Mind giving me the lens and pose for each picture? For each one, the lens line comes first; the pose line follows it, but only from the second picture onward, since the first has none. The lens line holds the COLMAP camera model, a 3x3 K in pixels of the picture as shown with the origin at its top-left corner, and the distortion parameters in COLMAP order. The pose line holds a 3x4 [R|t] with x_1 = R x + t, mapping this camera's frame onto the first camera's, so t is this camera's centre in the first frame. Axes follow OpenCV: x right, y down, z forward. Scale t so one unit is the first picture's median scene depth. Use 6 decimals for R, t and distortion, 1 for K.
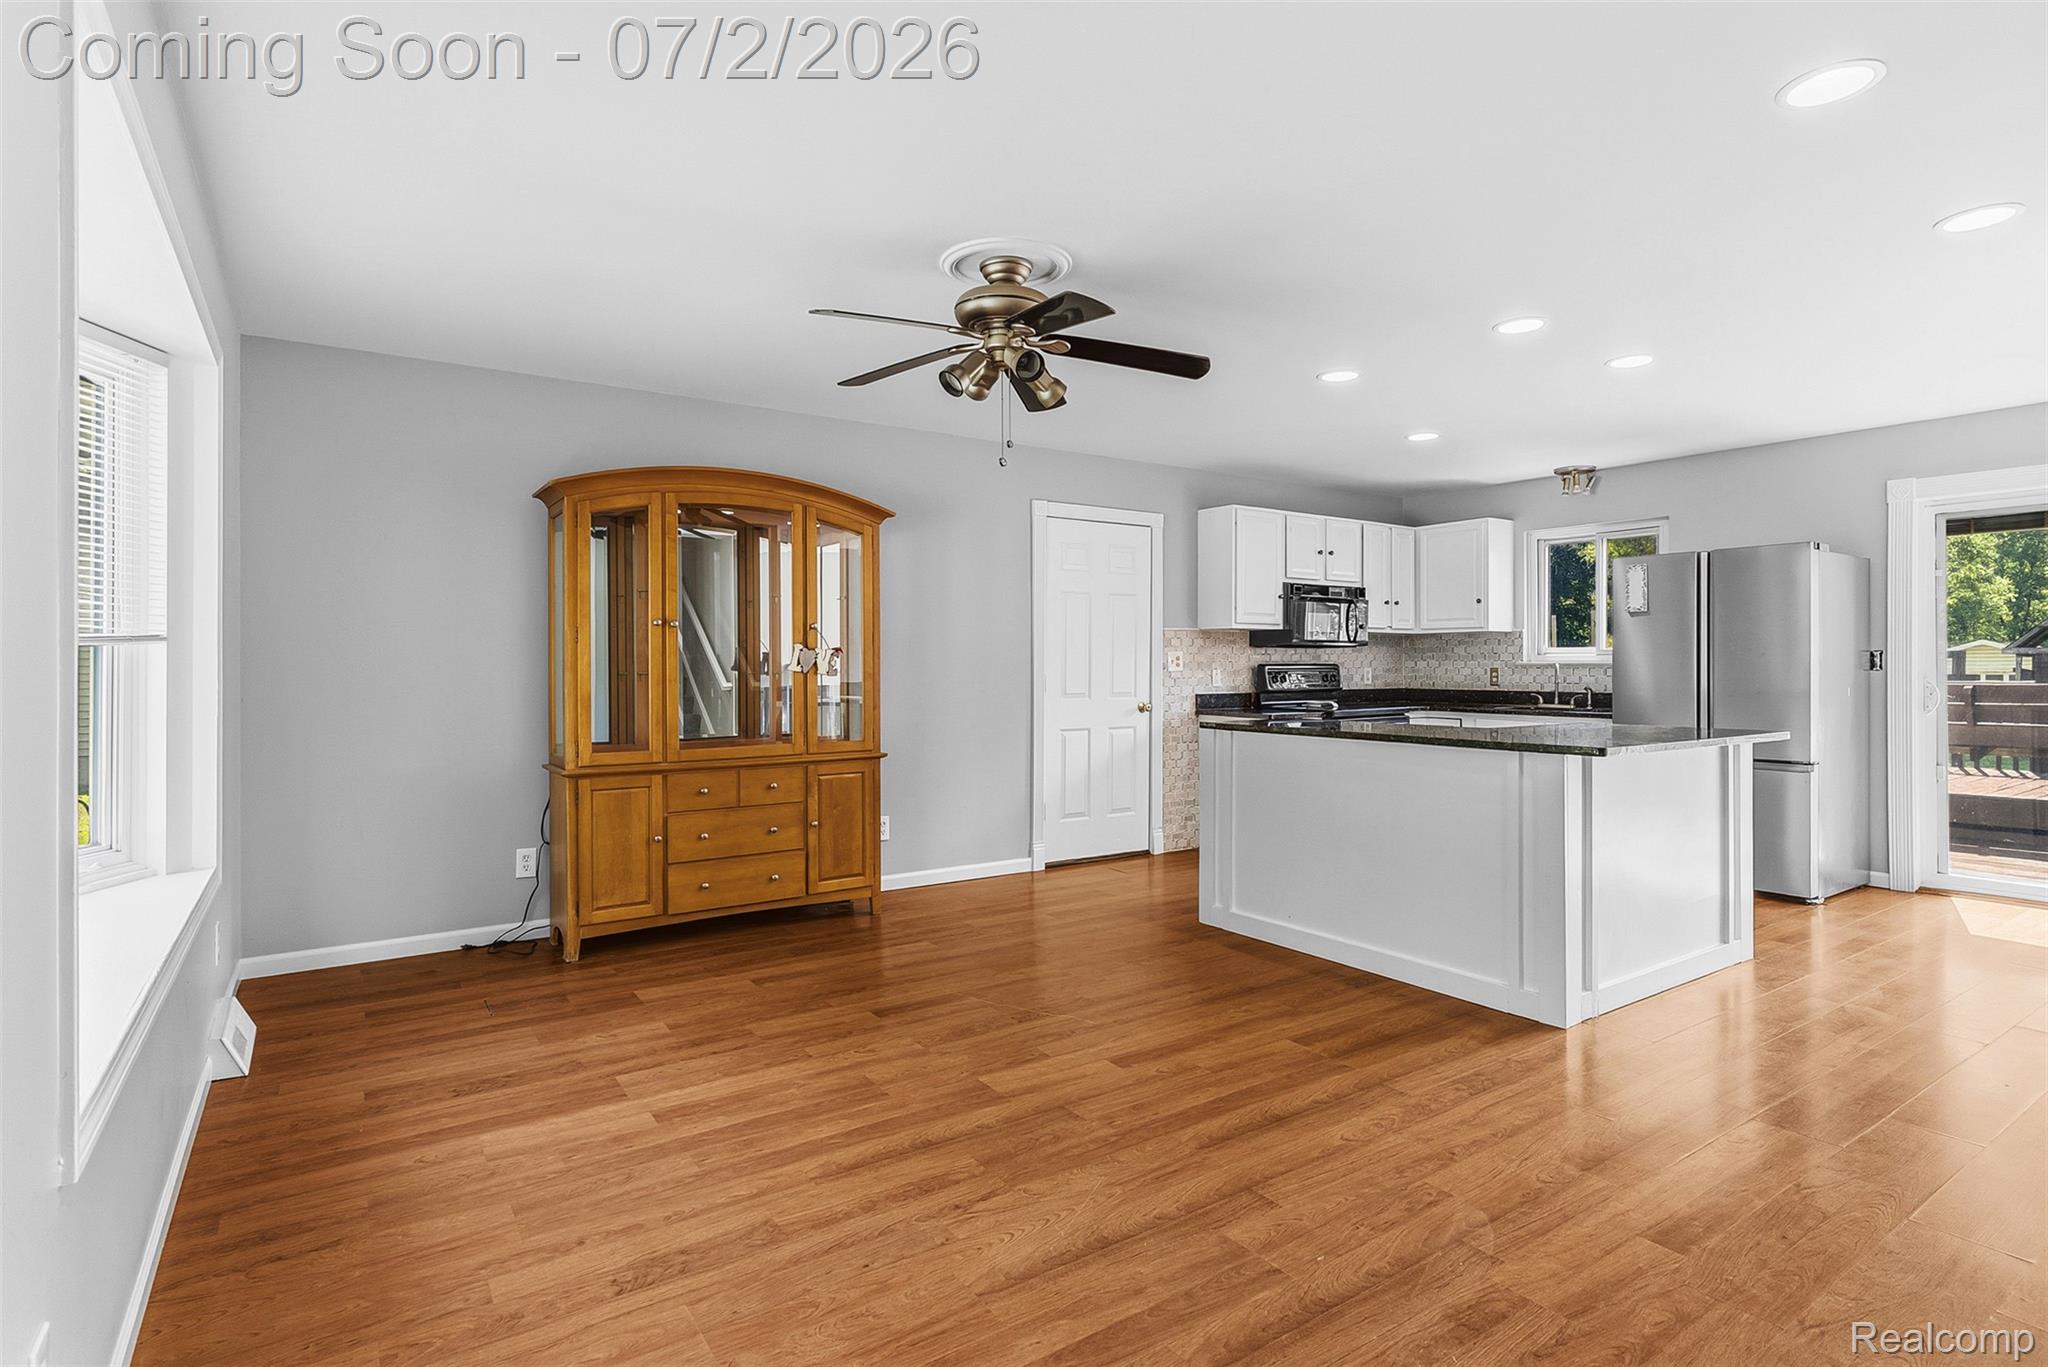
lens RADIAL K [[1016.2, 0, 1023.6], [0, 1016.2, 665.7], [0, 0, 1]] dist [0.000262, -0.000391]
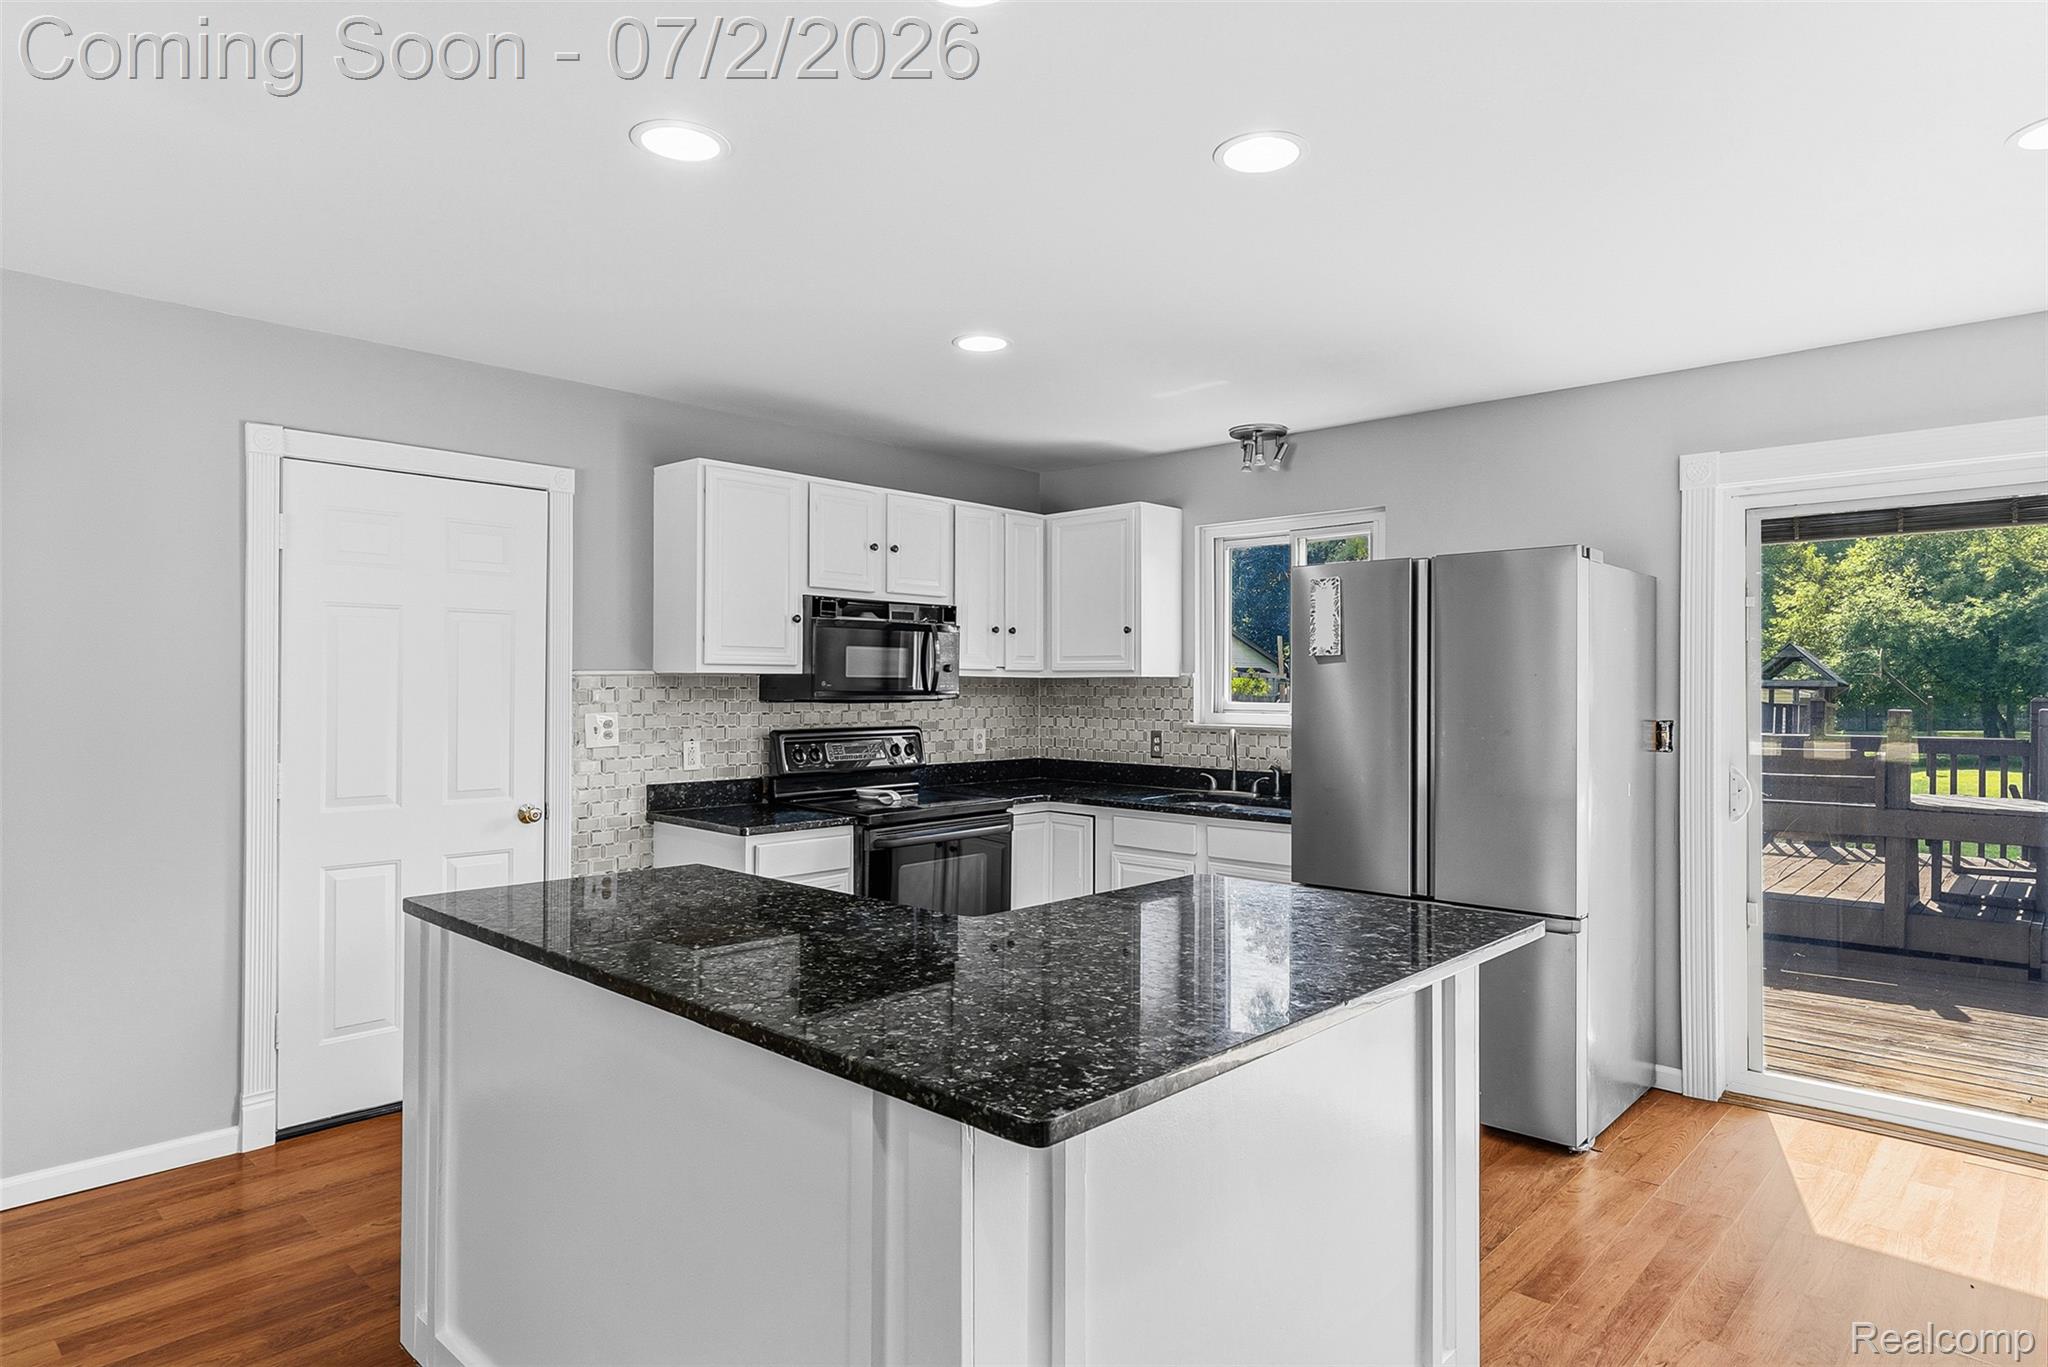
lens RADIAL K [[1165.5, 0, 1024.0], [0, 1165.5, 683.5], [0, 0, 1]] dist [-0.001279, -0.000432]
pose [[0.975083, 0.004014, 0.221806, 0.224959], [-0.003244, 0.999987, -0.003837, -0.027275], [-0.221819, 0.003022, 0.975083, 0.297615]]
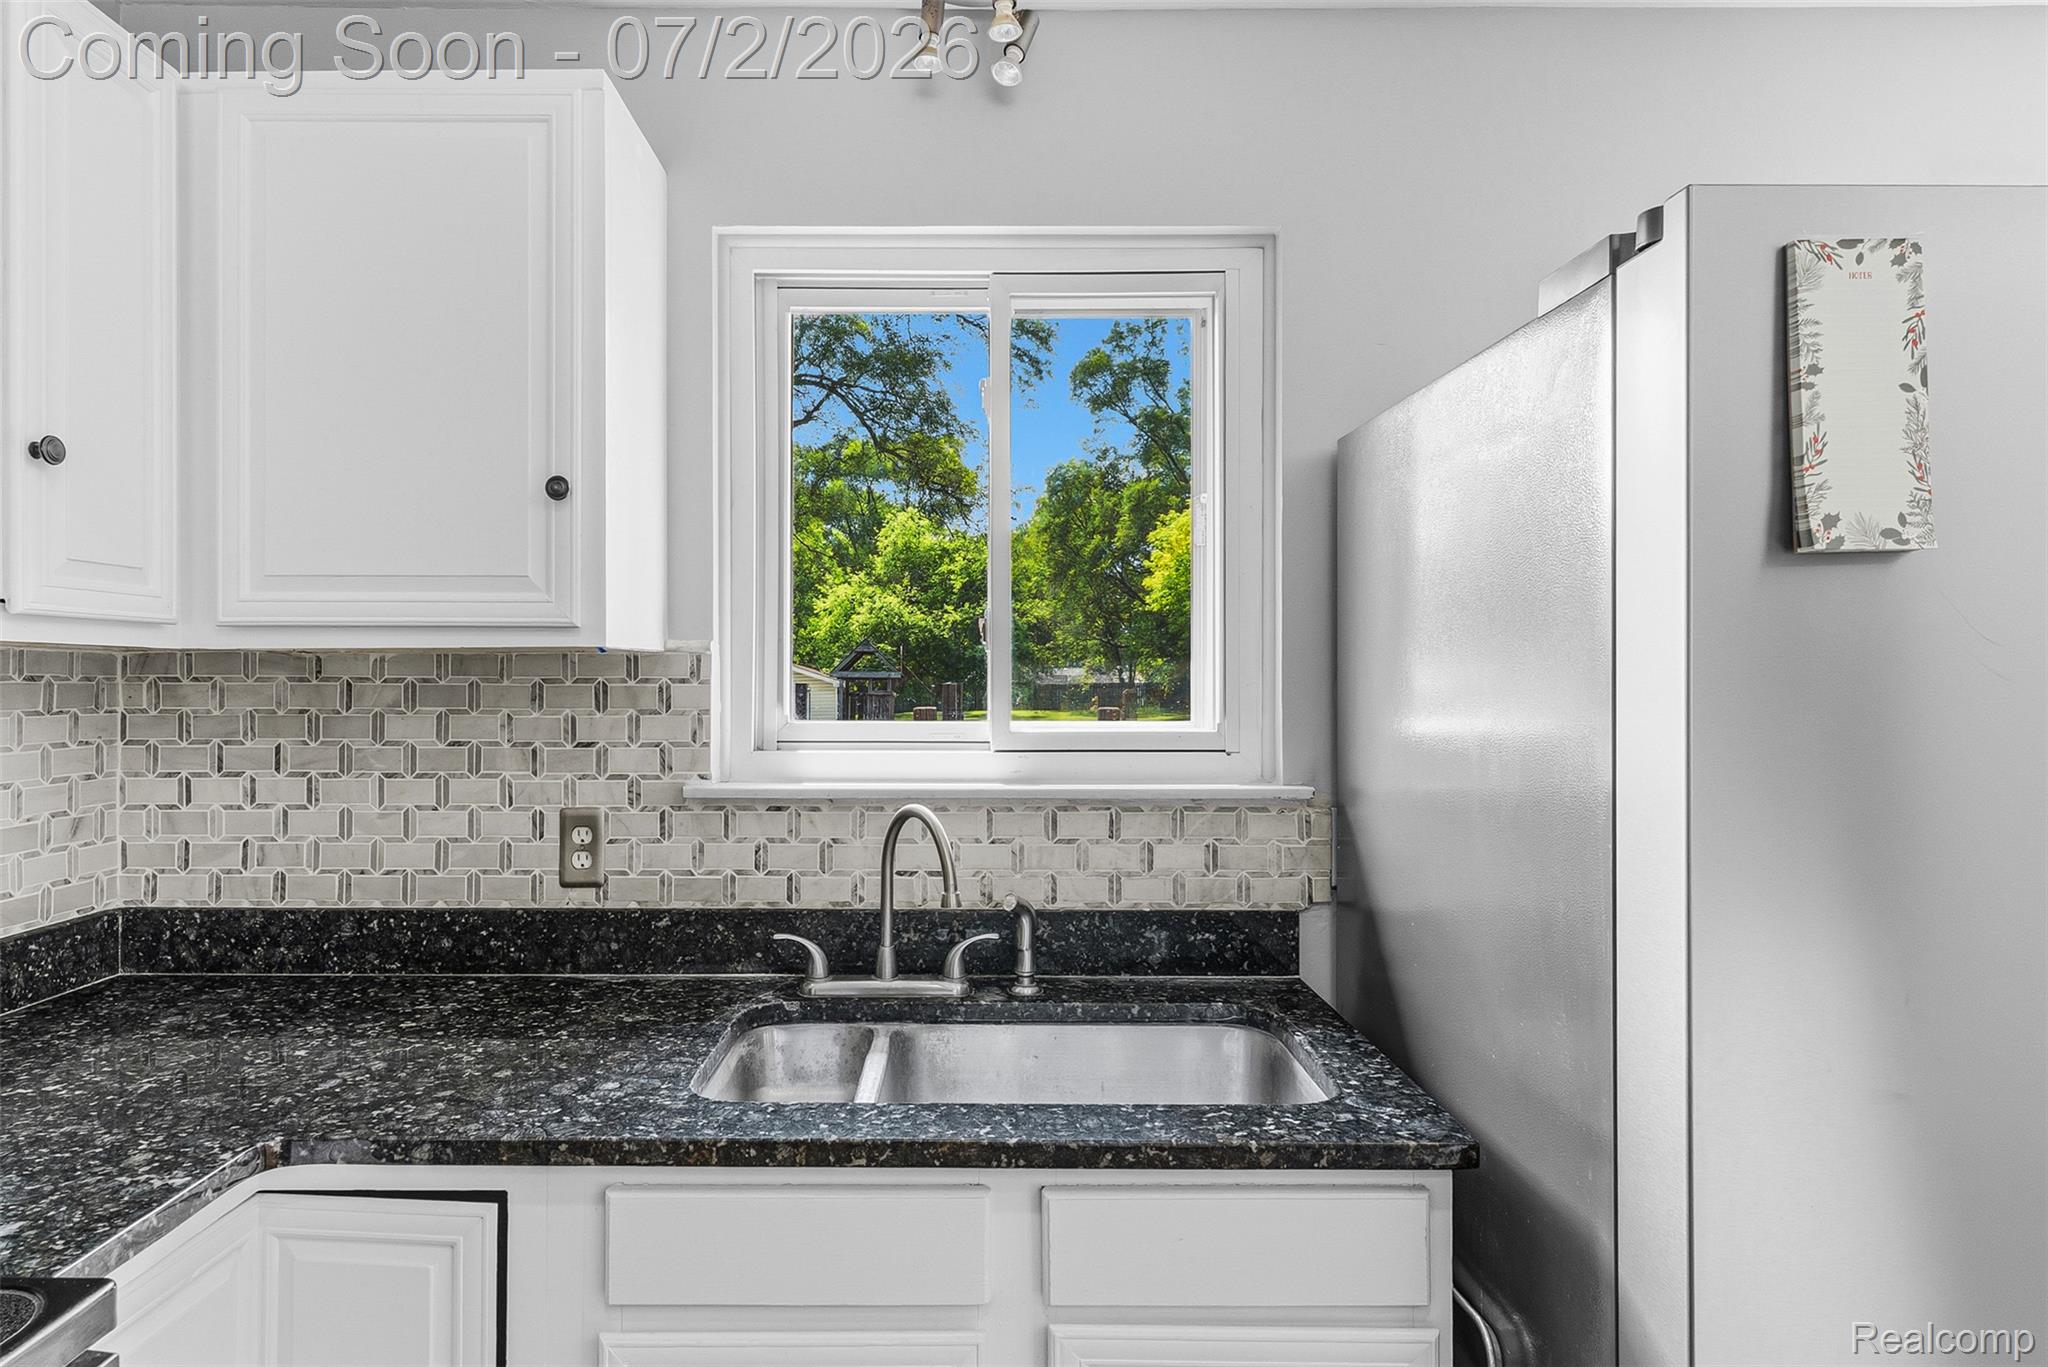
lens RADIAL K [[1137.3, 0, 960.5], [0, 1137.3, 679.5], [0, 0, 1]] dist [0.007073, 0.000489]
pose [[0.566570, 0.000329, 0.824013, 0.321649], [0.000601, 0.999999, -0.000813, -0.028362], [-0.824013, 0.000956, 0.566570, 0.836946]]
